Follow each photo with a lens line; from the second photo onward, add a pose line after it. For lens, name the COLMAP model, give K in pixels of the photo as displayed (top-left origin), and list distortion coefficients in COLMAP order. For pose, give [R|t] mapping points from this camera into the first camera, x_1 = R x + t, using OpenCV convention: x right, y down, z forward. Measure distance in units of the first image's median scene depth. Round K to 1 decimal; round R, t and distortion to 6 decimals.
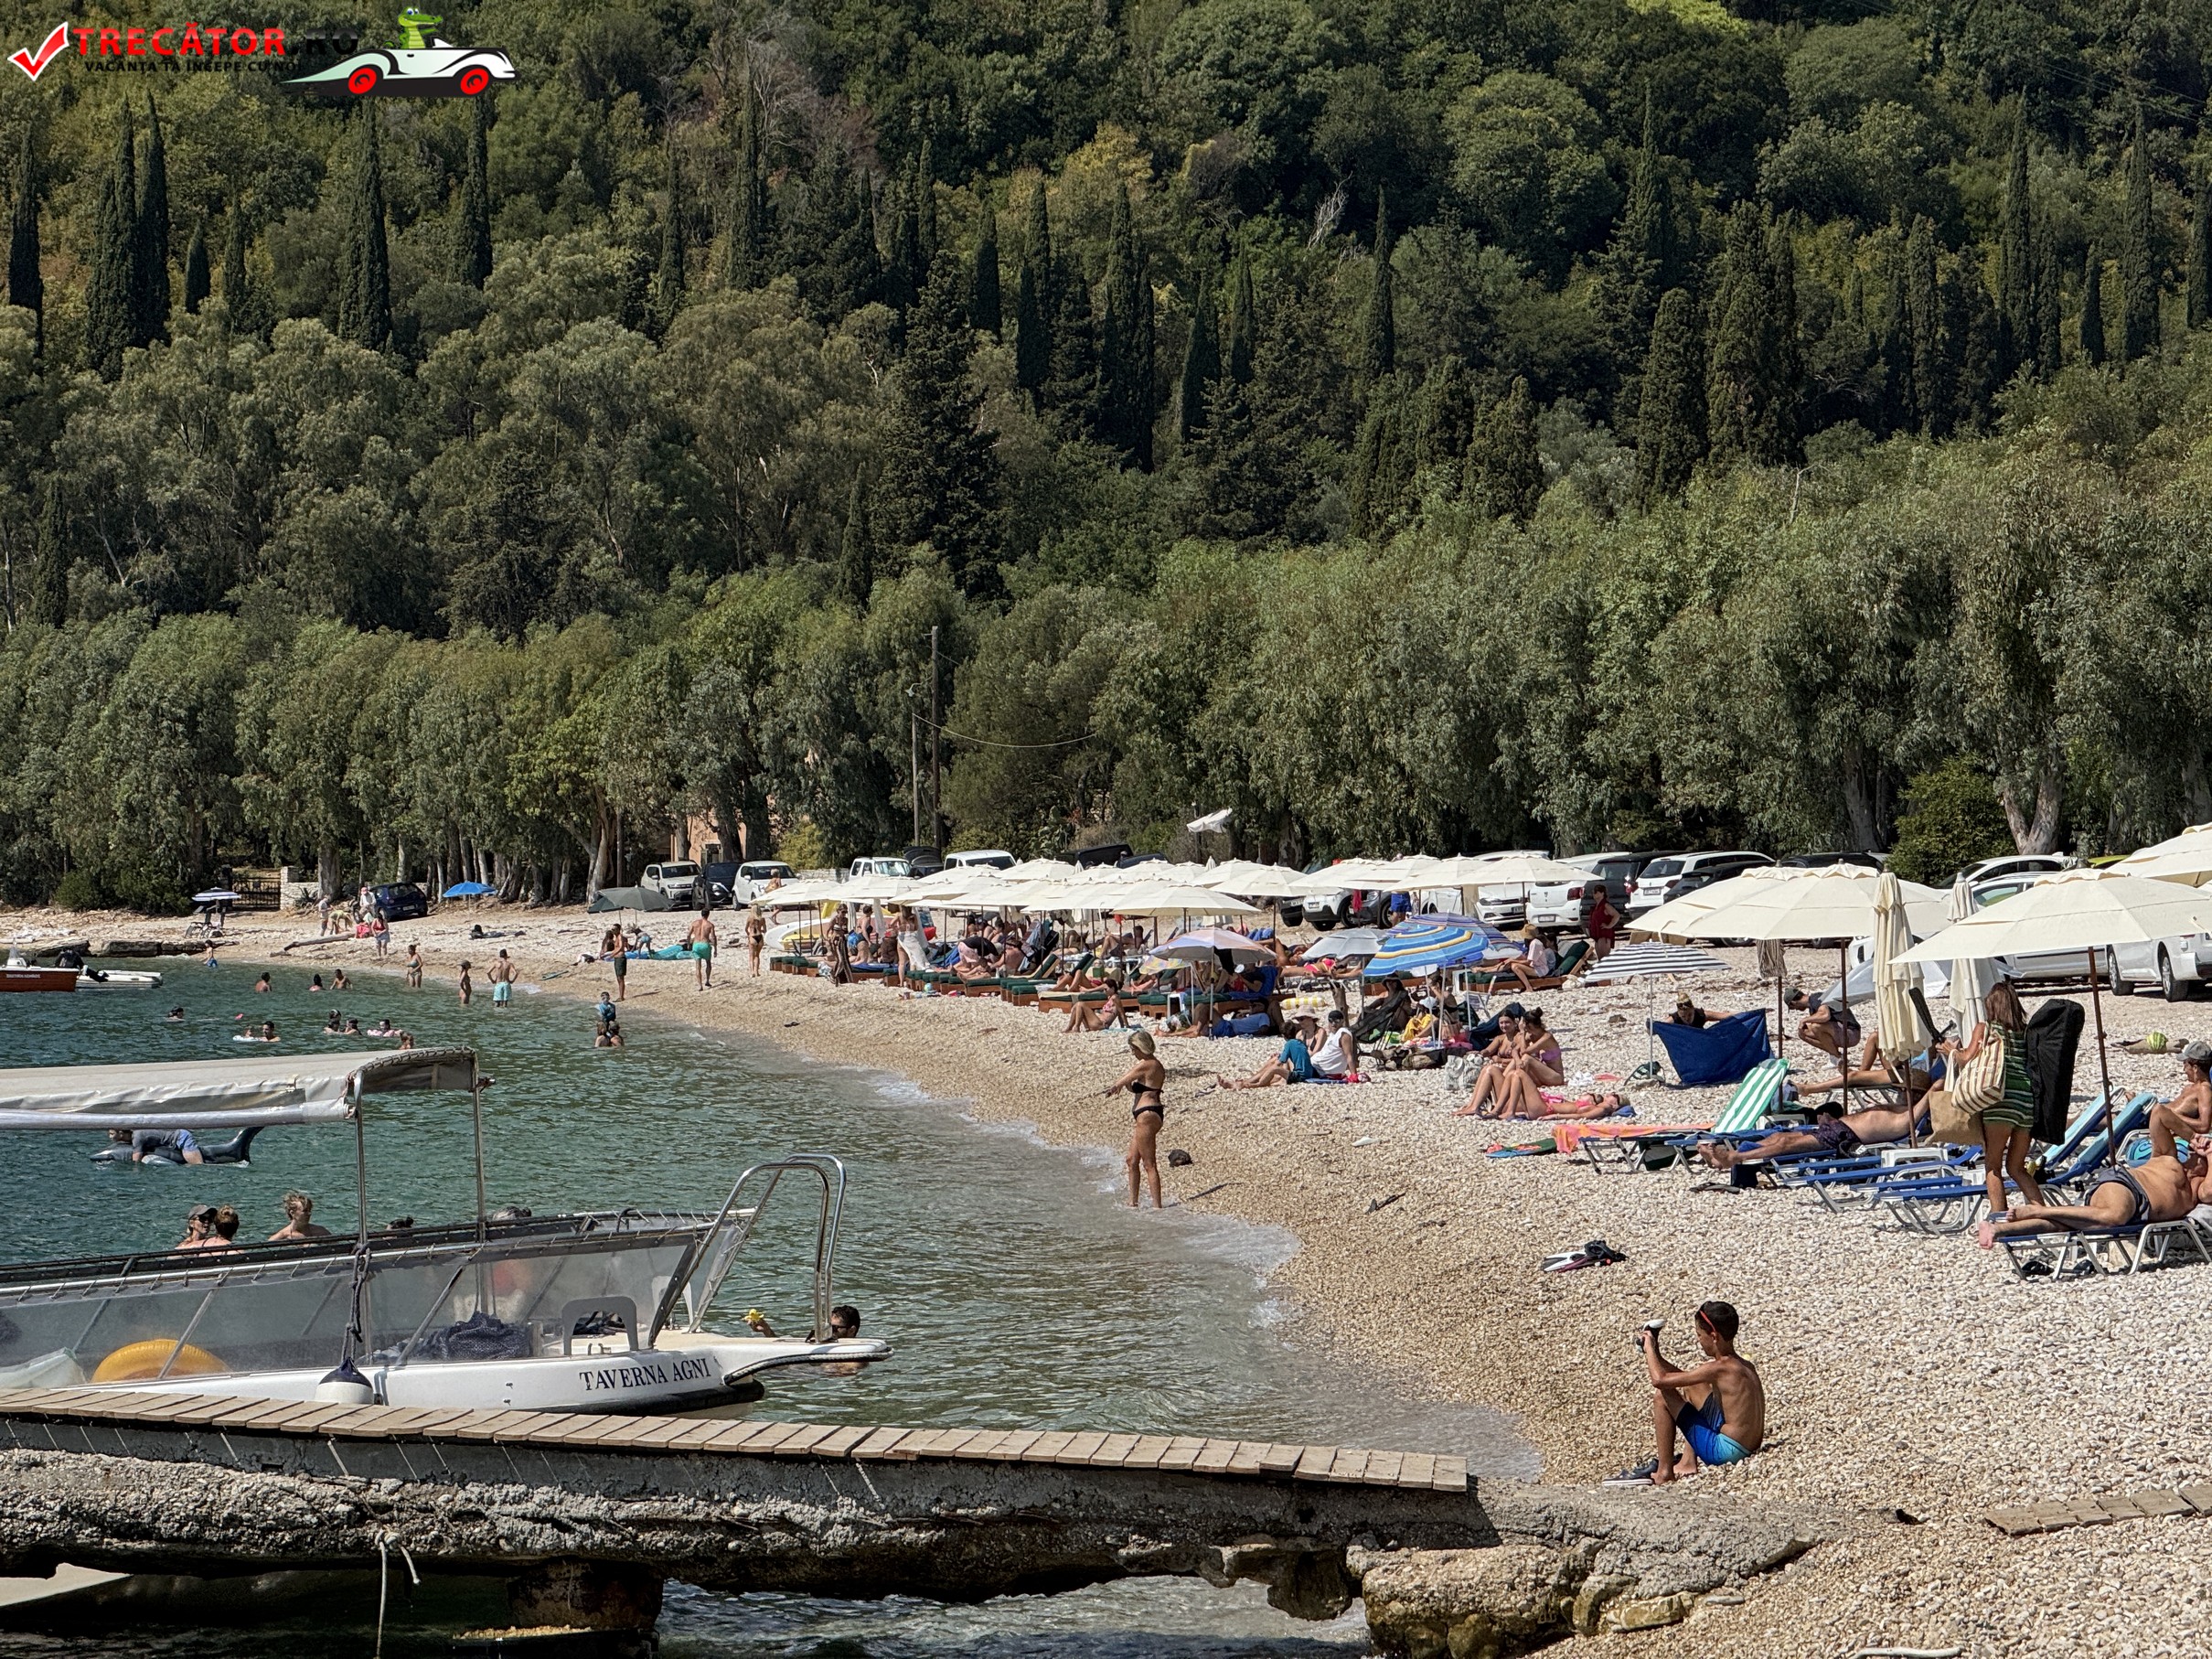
lens RADIAL K [[7757.6, 0, 1105.3], [0, 7757.6, 833.3], [0, 0, 1]] dist [0.249455, 0.687530]
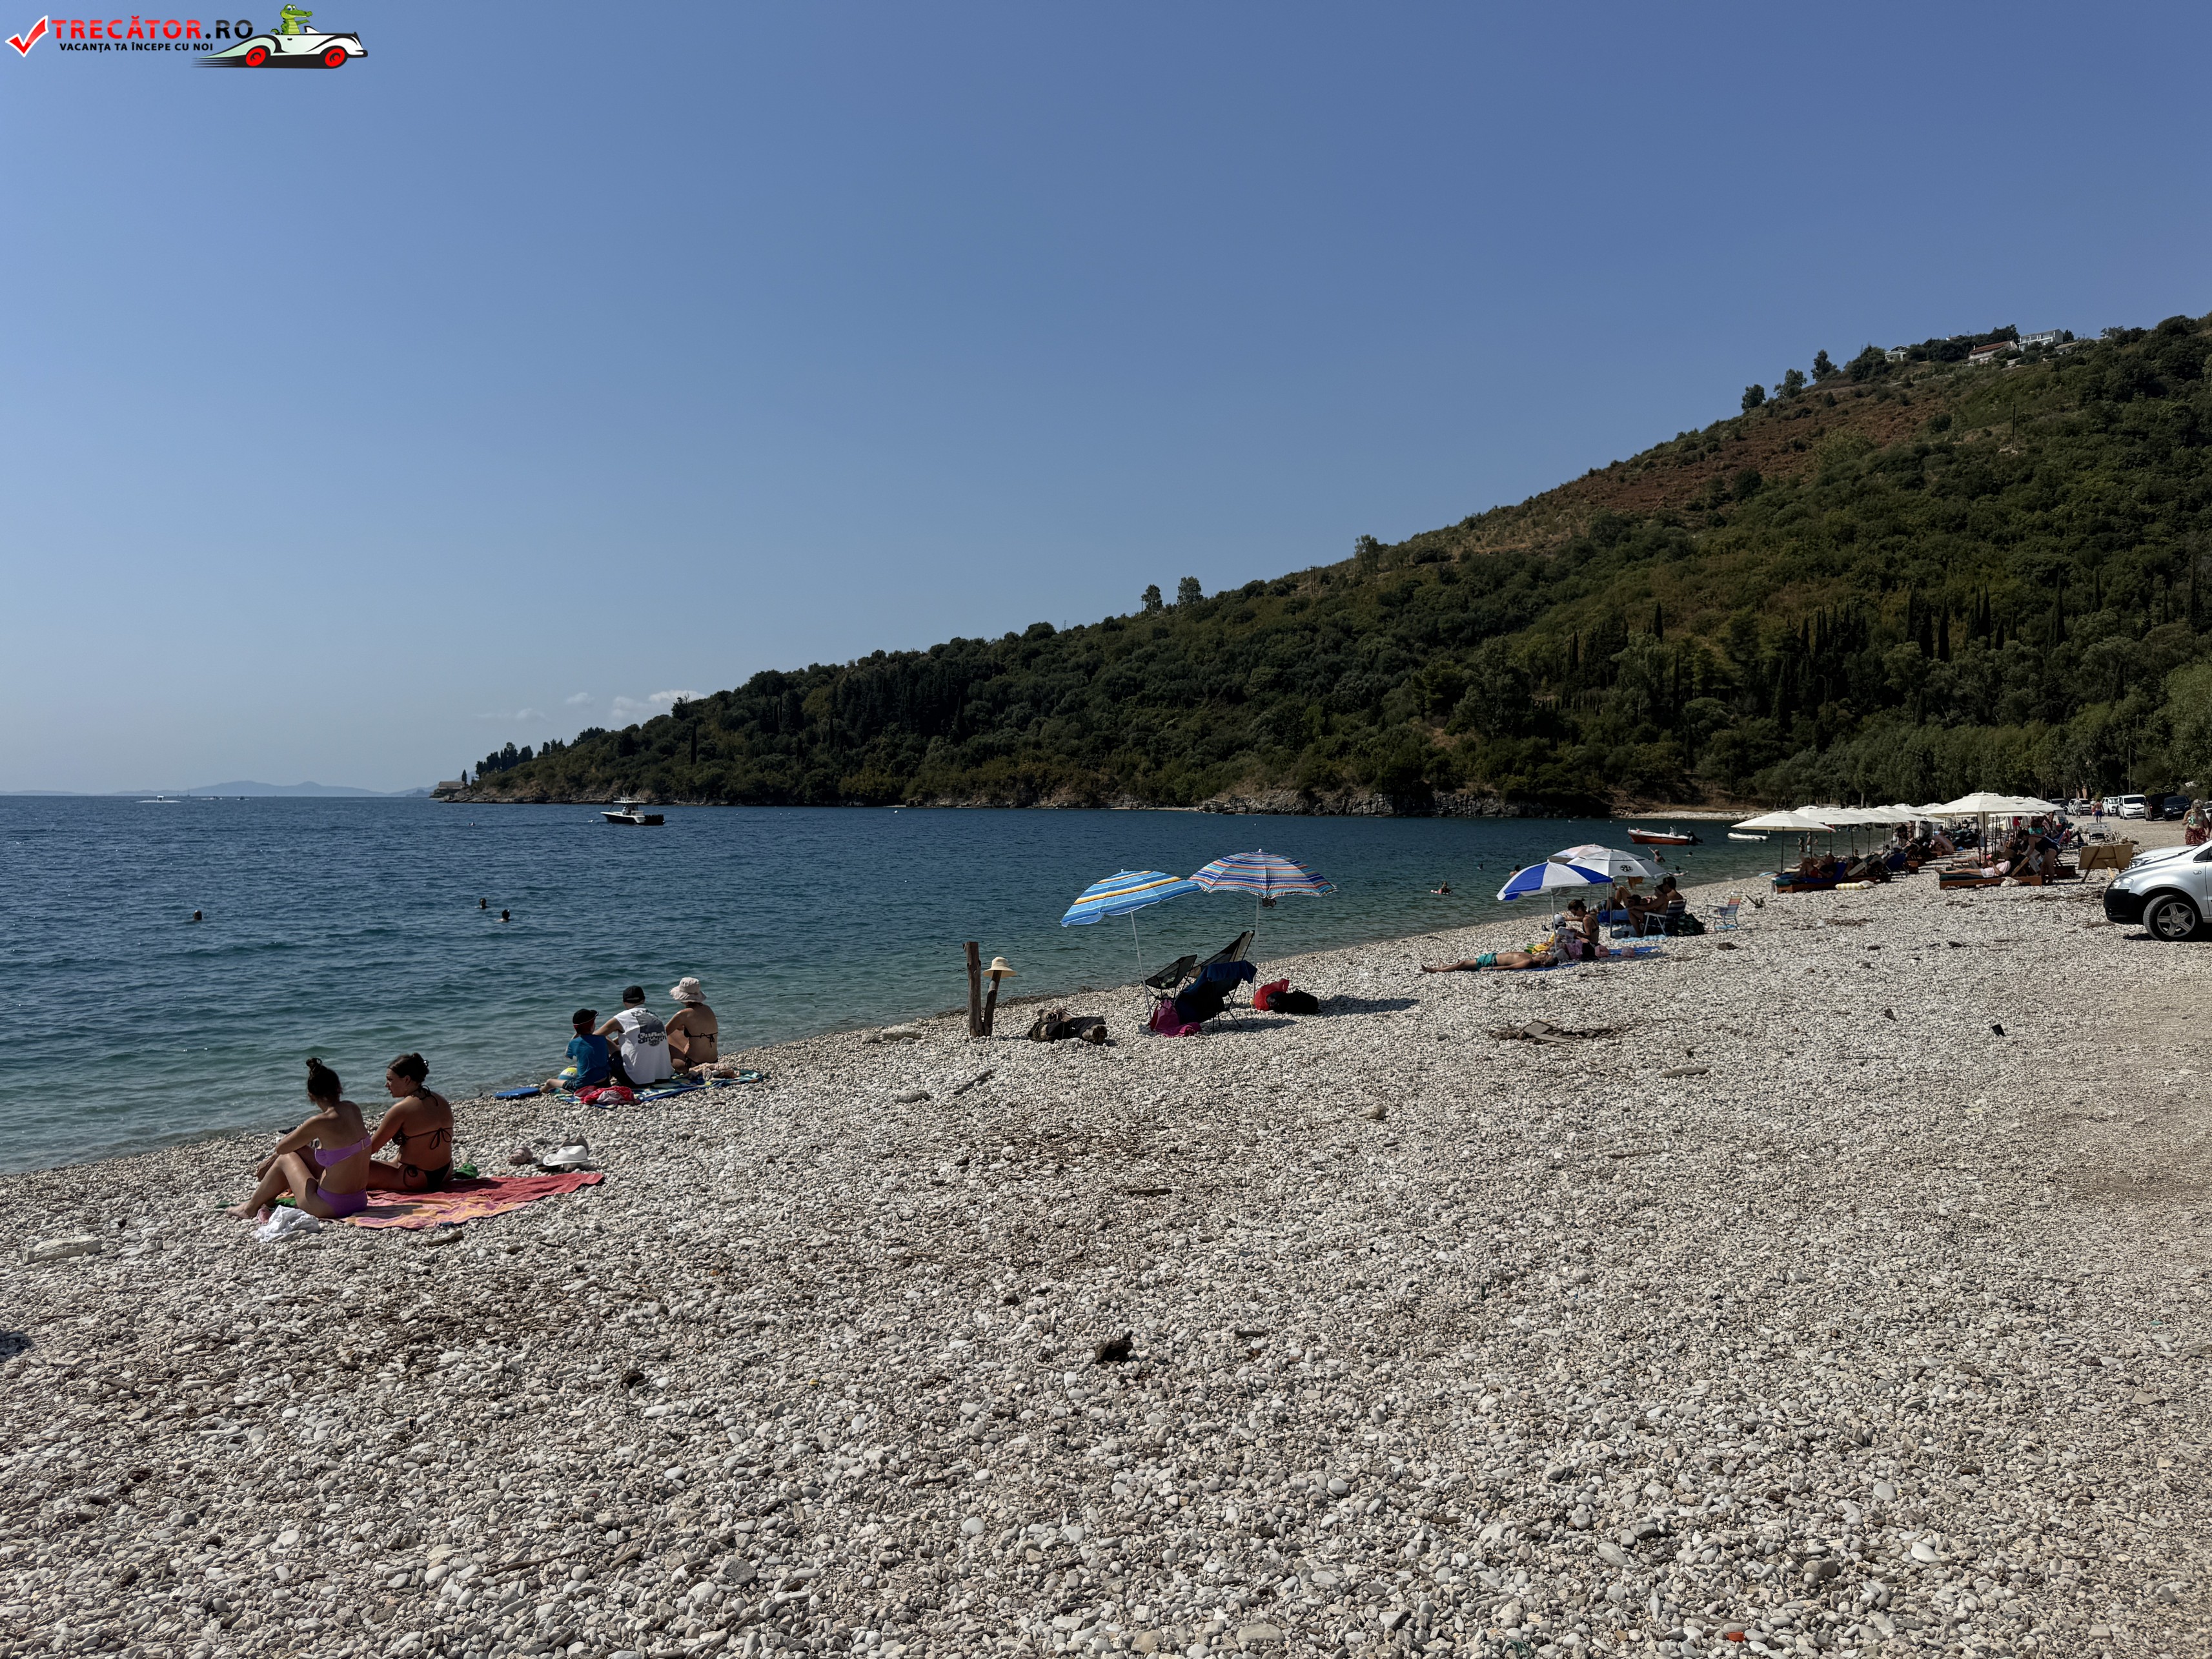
lens RADIAL K [[1537.3, 0, 1048.9], [0, 1537.3, 876.8], [0, 0, 1]] dist [-0.030975, -0.000994]
pose [[0.739886, 0.031482, -0.671995, 0.036963], [0.005771, 0.998571, 0.053136, 0.000359], [0.672707, -0.043193, 0.738647, 0.216865]]
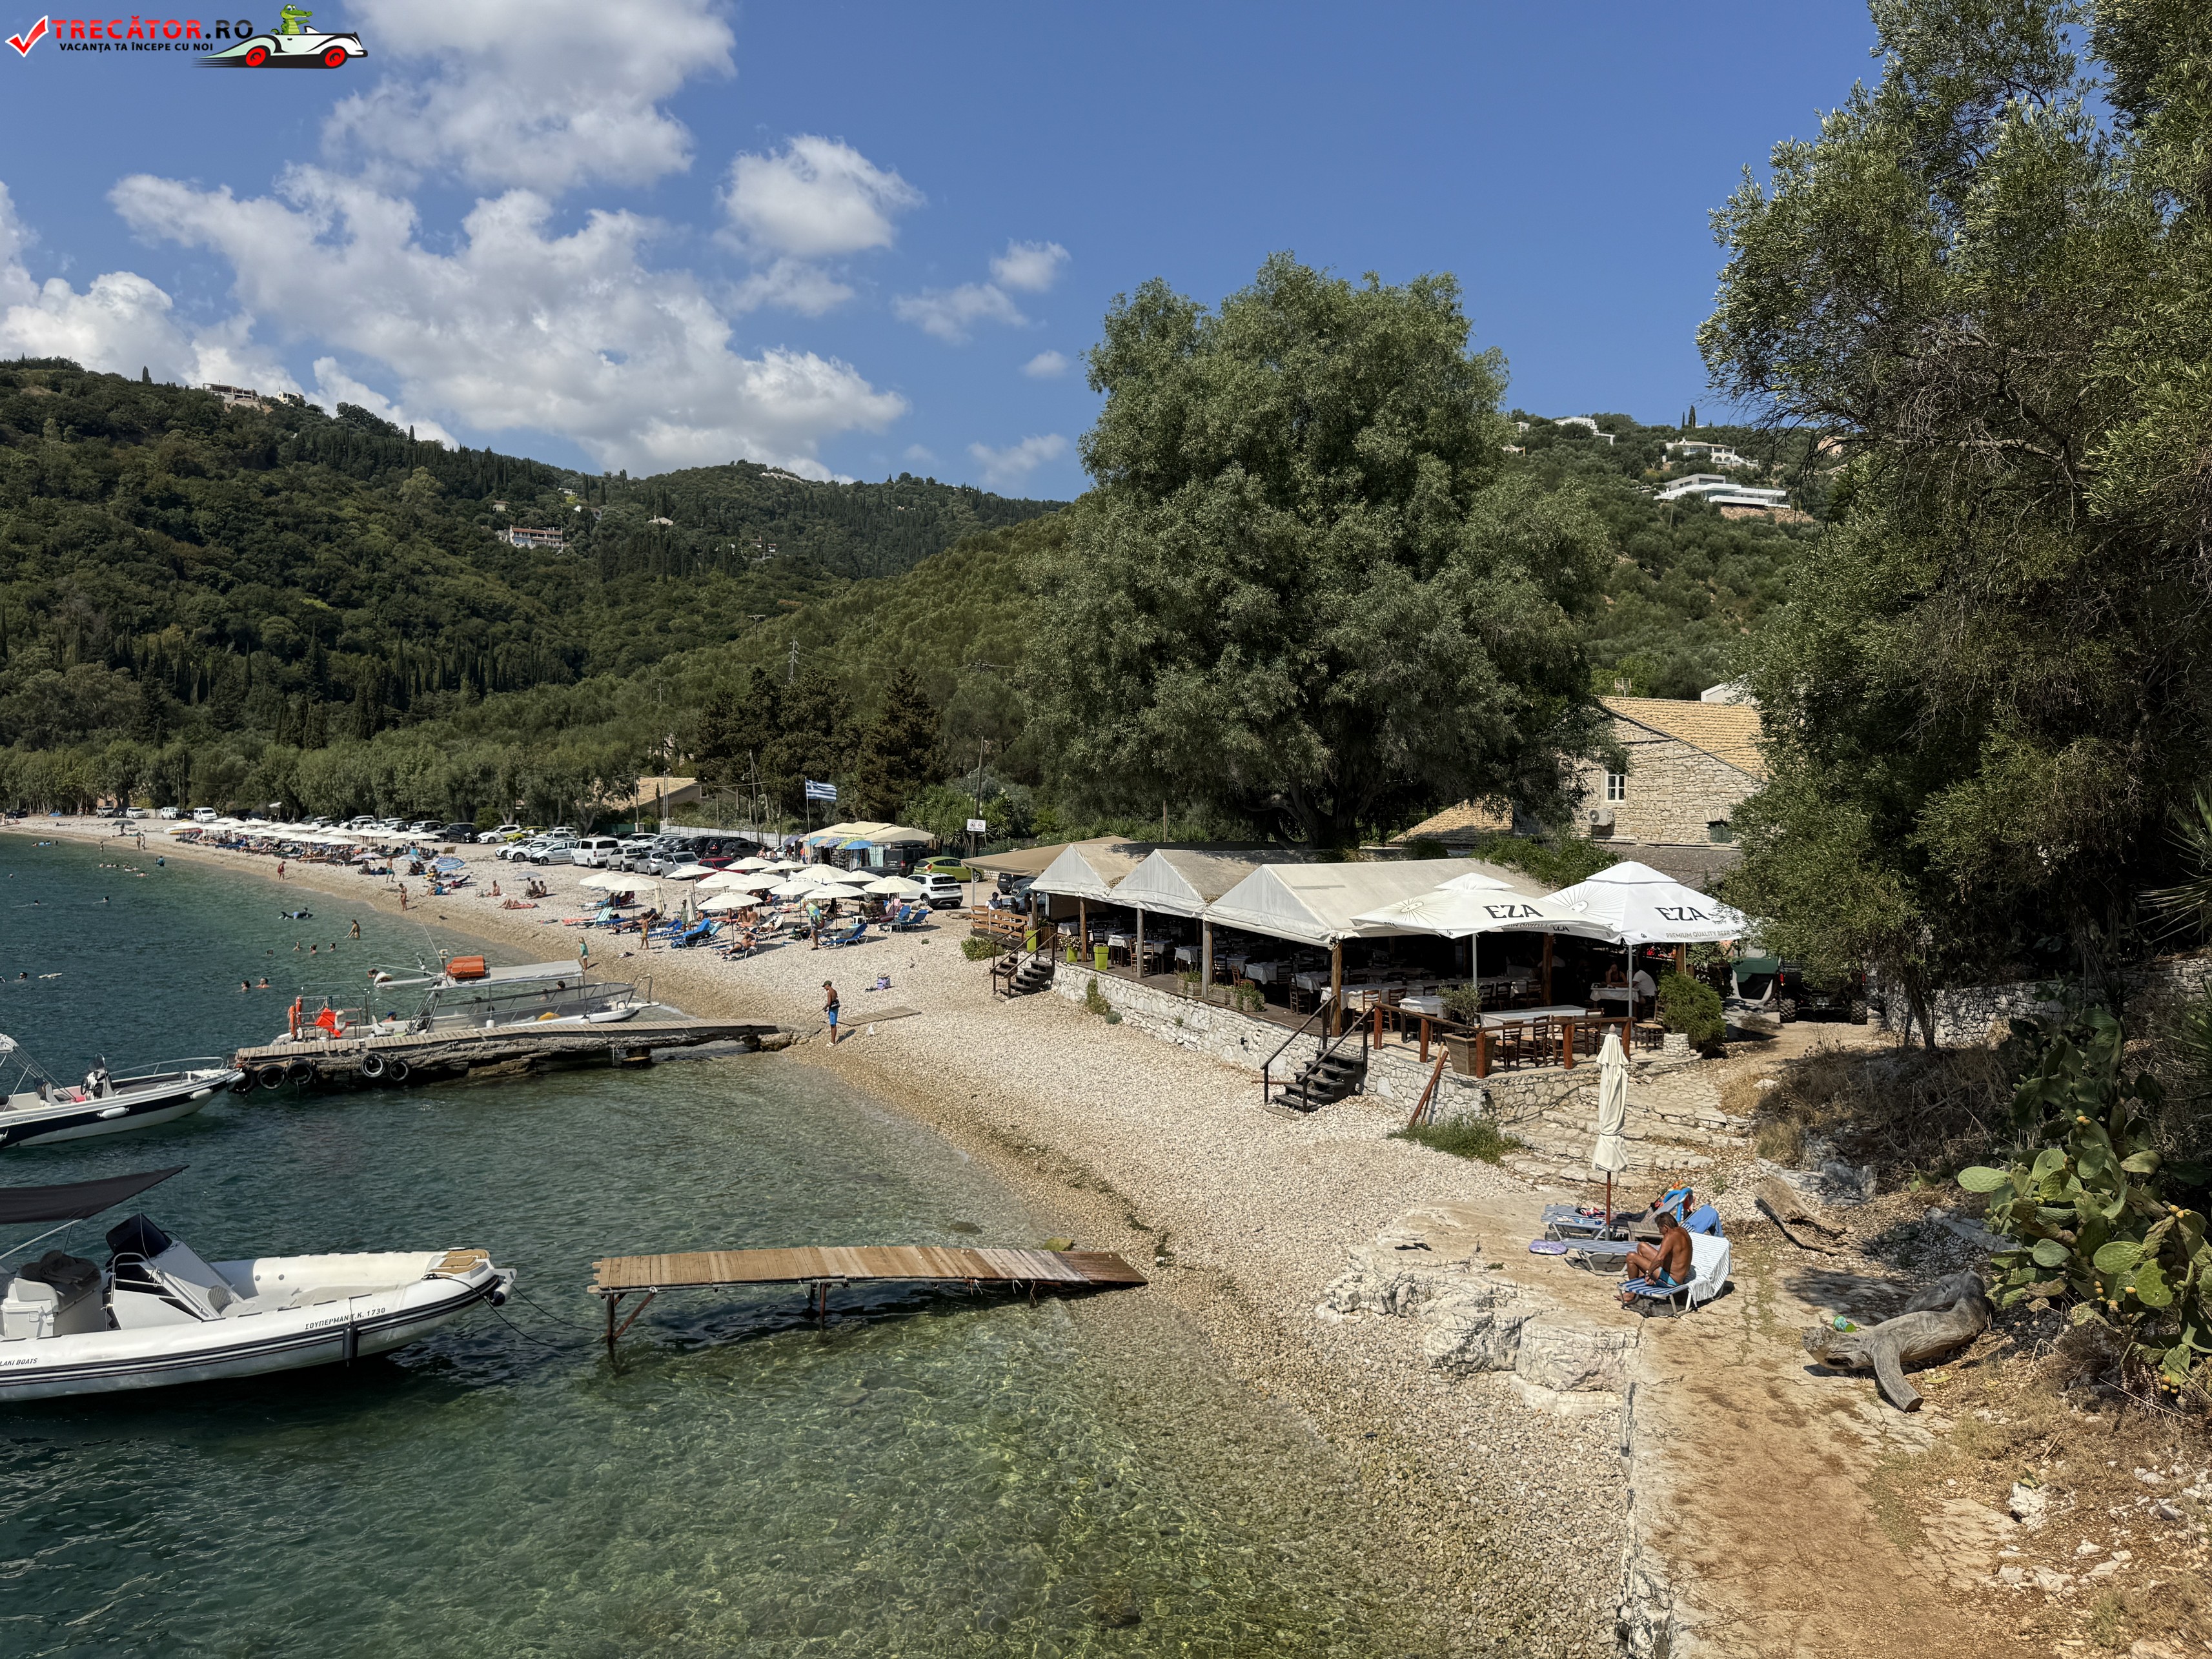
lens RADIAL K [[1544.0, 0, 1101.8], [0, 1544.0, 840.6], [0, 0, 1]] dist [0.161439, -0.319039]
pose [[0.848215, -0.016131, 0.529407, -0.035443], [-0.005960, 0.999182, 0.039993, -0.011209], [-0.529619, -0.037077, 0.847425, -0.027321]]
